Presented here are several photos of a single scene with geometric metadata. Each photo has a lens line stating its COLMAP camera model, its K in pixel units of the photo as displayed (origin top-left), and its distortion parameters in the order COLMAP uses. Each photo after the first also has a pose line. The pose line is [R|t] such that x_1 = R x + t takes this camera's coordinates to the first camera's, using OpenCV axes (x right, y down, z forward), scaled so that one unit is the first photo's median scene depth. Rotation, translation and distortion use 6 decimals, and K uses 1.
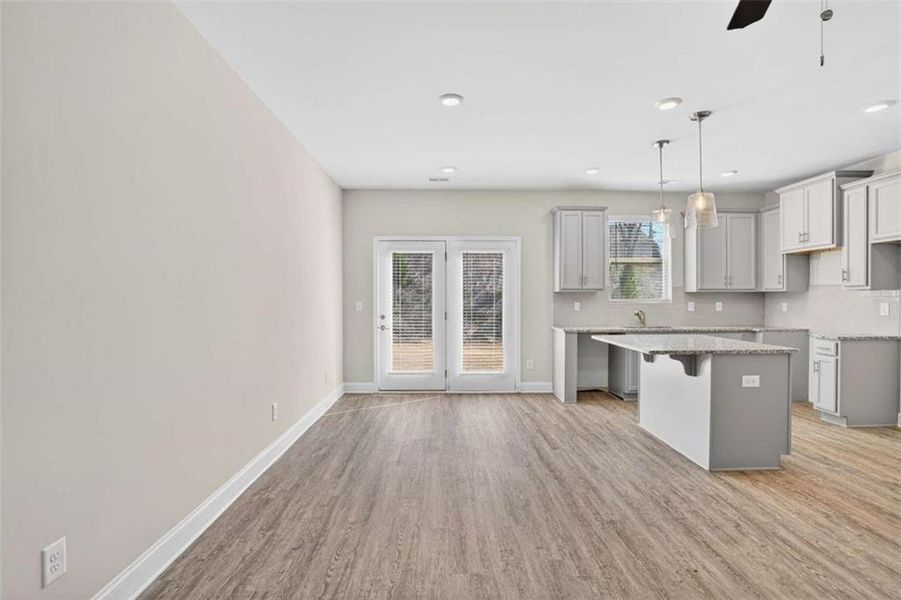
lens RADIAL K [[447.1, 0, 447.4], [0, 447.1, 299.1], [0, 0, 1]] dist [-0.069981, 0.032624]
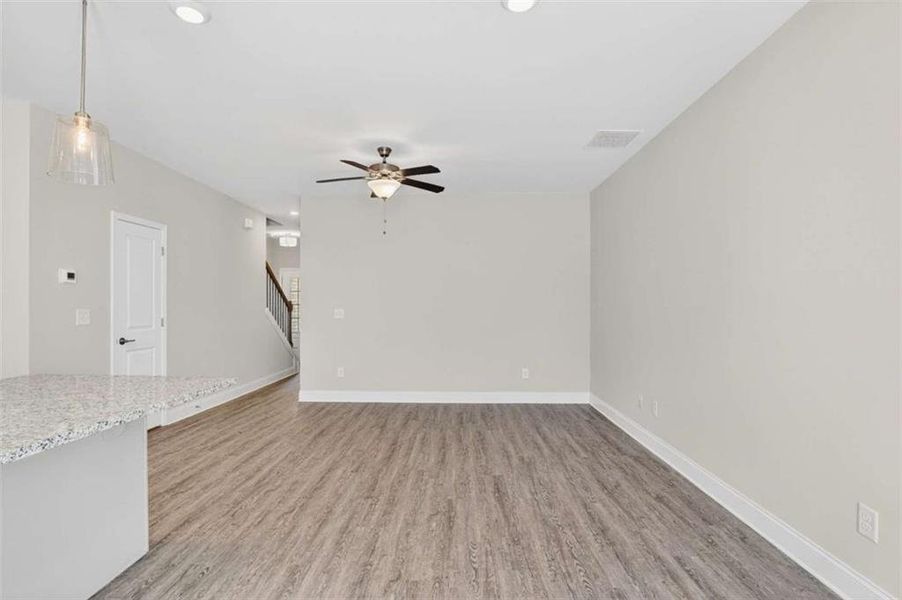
lens RADIAL K [[447.6, 0, 447.9], [0, 447.6, 299.1], [0, 0, 1]] dist [-0.069981, 0.032624]
pose [[-0.999045, -0.000270, 0.043693, 0.092225], [-0.000642, 0.999964, -0.008491, -0.004768], [-0.043689, -0.008511, -0.999009, 1.748481]]
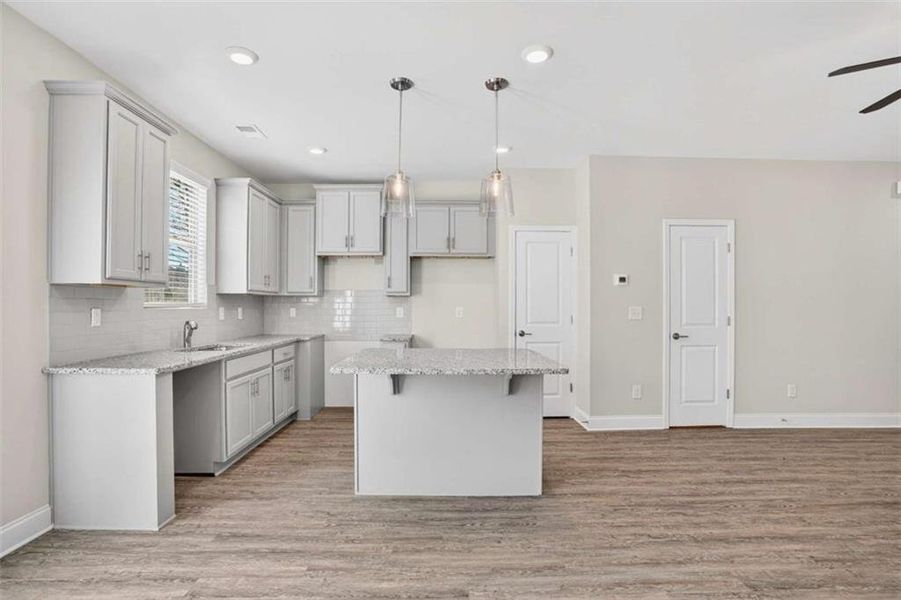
lens RADIAL K [[447.1, 0, 447.4], [0, 447.1, 299.1], [0, 0, 1]] dist [-0.069981, 0.032624]
pose [[-0.001731, 0.016391, 0.999864, -0.315578], [0.002590, 0.999862, -0.016386, 0.011464], [-0.999995, 0.002561, -0.001774, 1.241896]]
